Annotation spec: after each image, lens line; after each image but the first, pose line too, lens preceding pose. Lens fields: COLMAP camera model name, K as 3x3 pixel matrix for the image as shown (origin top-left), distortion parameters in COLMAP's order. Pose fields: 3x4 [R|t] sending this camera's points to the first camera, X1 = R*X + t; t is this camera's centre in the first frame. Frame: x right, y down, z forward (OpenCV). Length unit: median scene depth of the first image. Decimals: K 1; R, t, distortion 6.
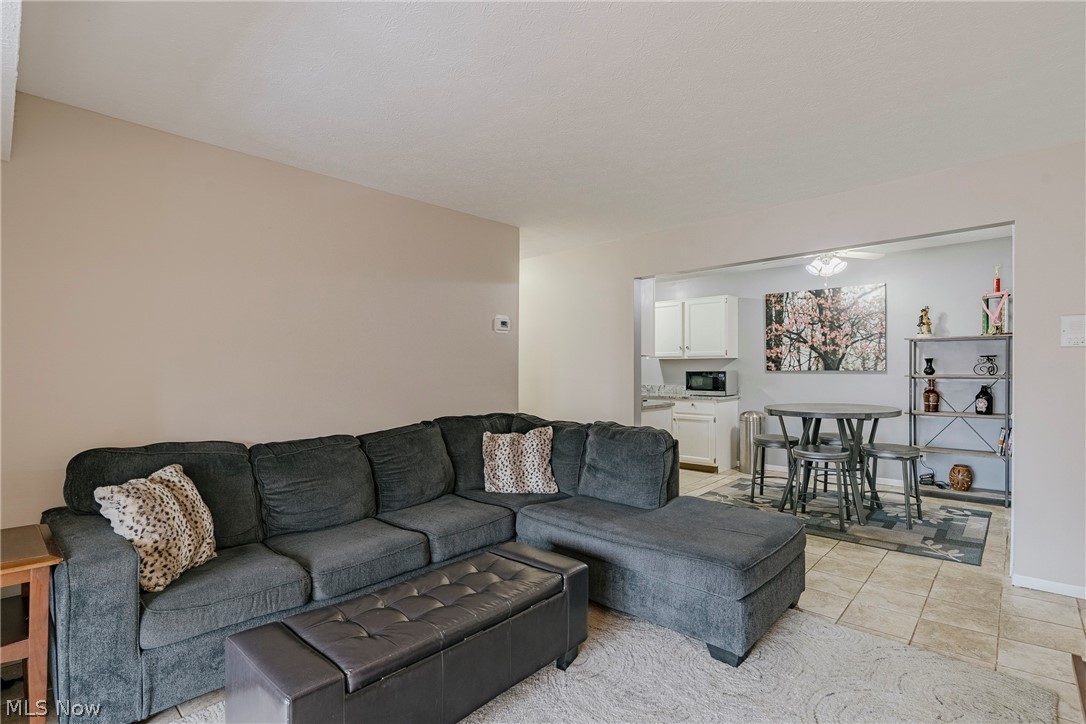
lens RADIAL K [[502.8, 0, 558.4], [0, 502.8, 356.9], [0, 0, 1]] dist [-0.002603, -0.000376]
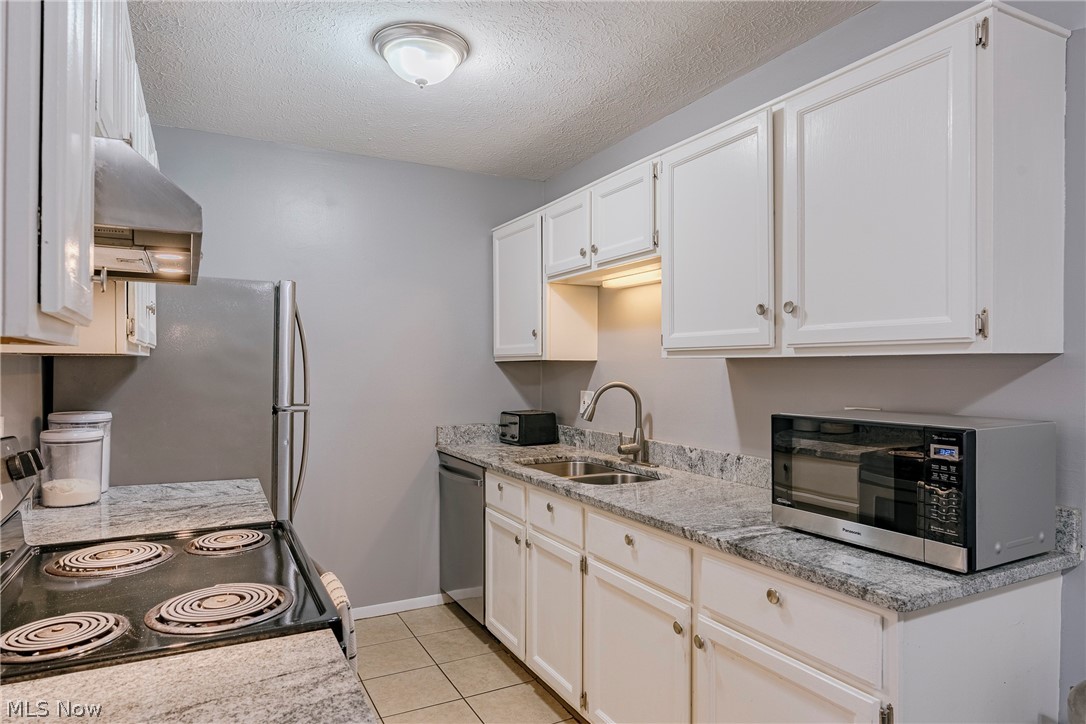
lens RADIAL K [[652.7, 0, 543.0], [0, 652.7, 362.0], [0, 0, 1]] dist [-0.001135, -0.000063]
pose [[0.938083, 0.003241, -0.346396, 0.264539], [0.000554, 0.999941, 0.010857, 0.002775], [0.346411, -0.010377, 0.938025, 0.718545]]
